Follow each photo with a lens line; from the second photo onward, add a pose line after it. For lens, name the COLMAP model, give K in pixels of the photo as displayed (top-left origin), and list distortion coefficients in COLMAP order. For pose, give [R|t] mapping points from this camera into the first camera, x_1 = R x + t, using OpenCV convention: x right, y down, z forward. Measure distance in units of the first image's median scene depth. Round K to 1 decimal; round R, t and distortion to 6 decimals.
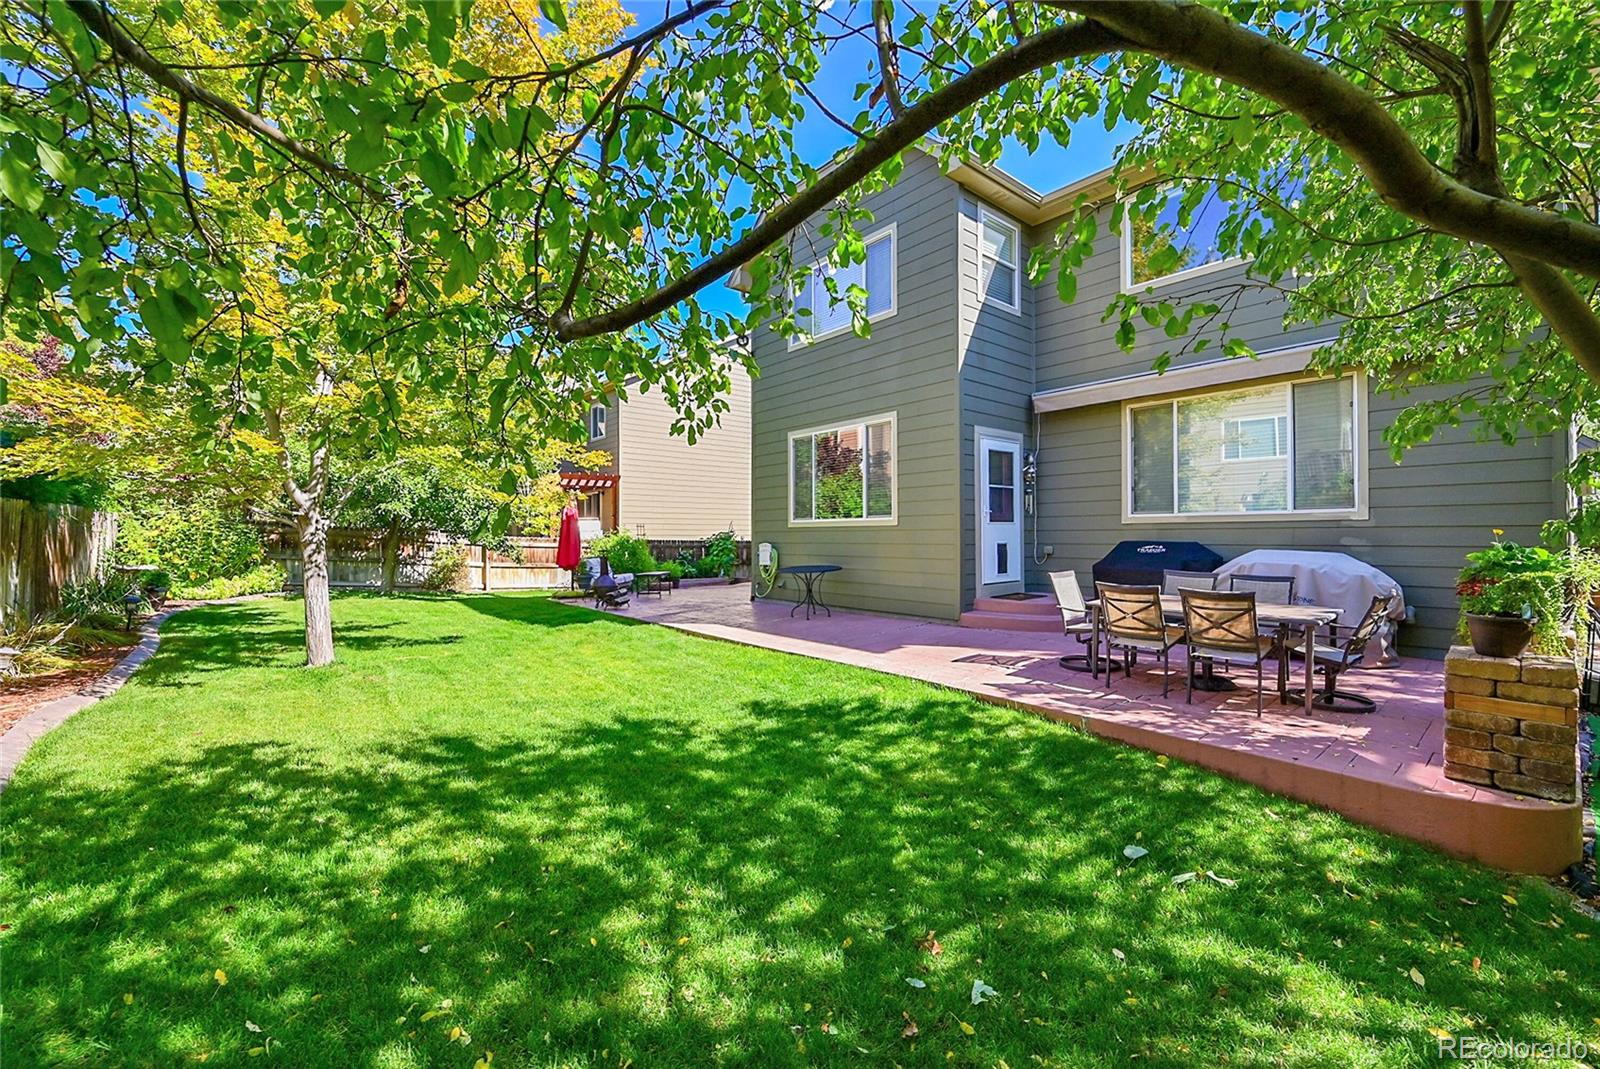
lens RADIAL K [[662.2, 0, 800.0], [0, 662.2, 534.5], [0, 0, 1]] dist [-0.006410, -0.000043]
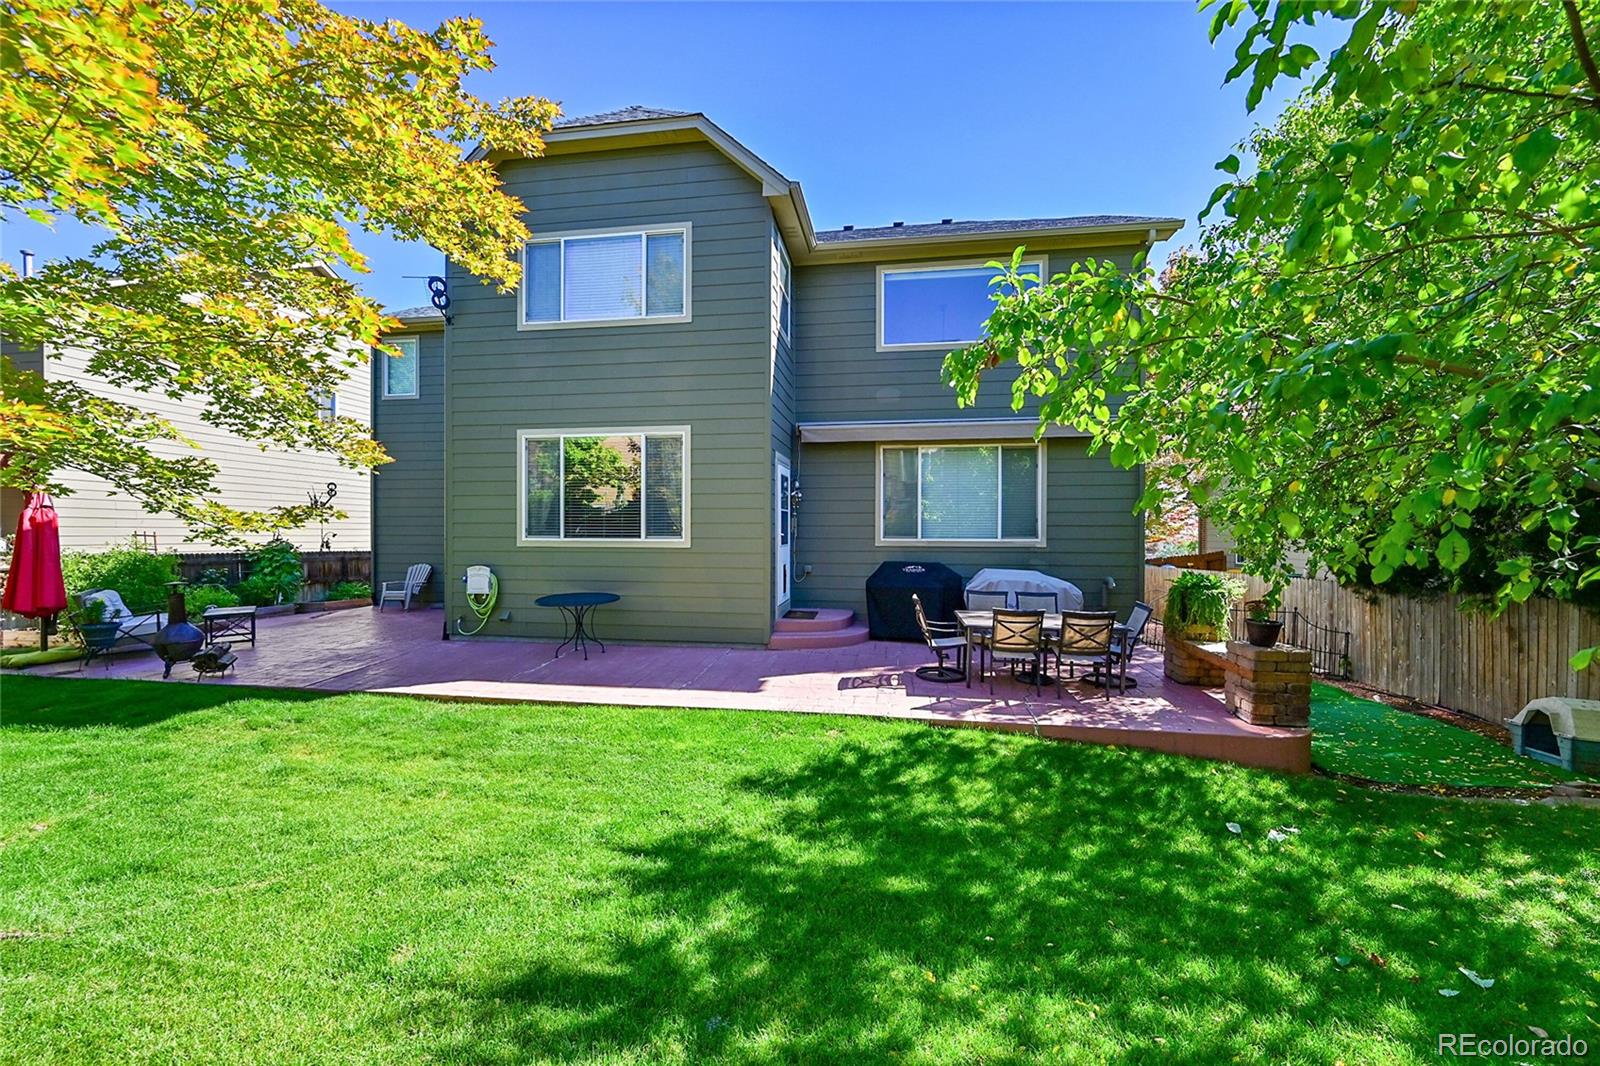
lens RADIAL K [[650.8, 0, 800.0], [0, 650.8, 533.0], [0, 0, 1]] dist [-0.001855, 0.000165]
pose [[0.747204, 0.004532, 0.664579, -0.668921], [-0.006681, 0.999977, 0.000692, -0.069556], [-0.664561, -0.004957, 0.747217, 0.403446]]
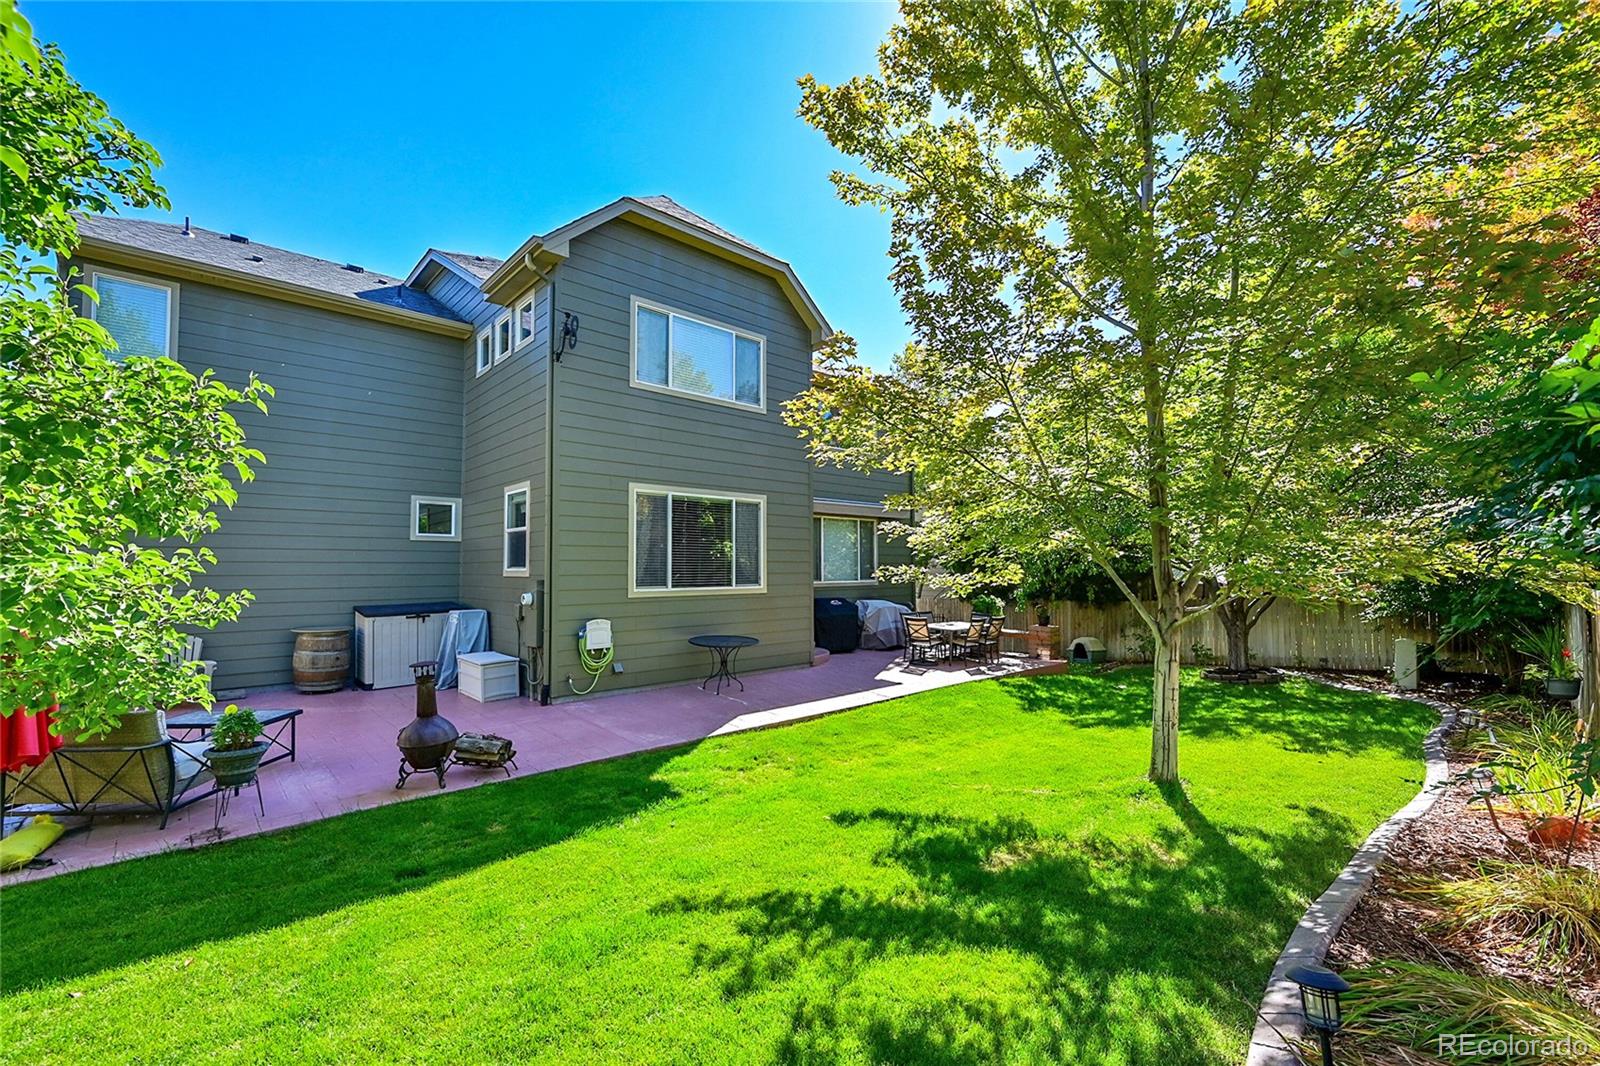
lens RADIAL K [[662.2, 0, 800.0], [0, 662.2, 533.0], [0, 0, 1]] dist [-0.006410, -0.000043]
pose [[-0.062558, 0.053152, 0.996625, -1.973784], [0.000849, 0.998583, -0.053203, -0.108905], [-0.998041, -0.002482, -0.062514, 1.948398]]
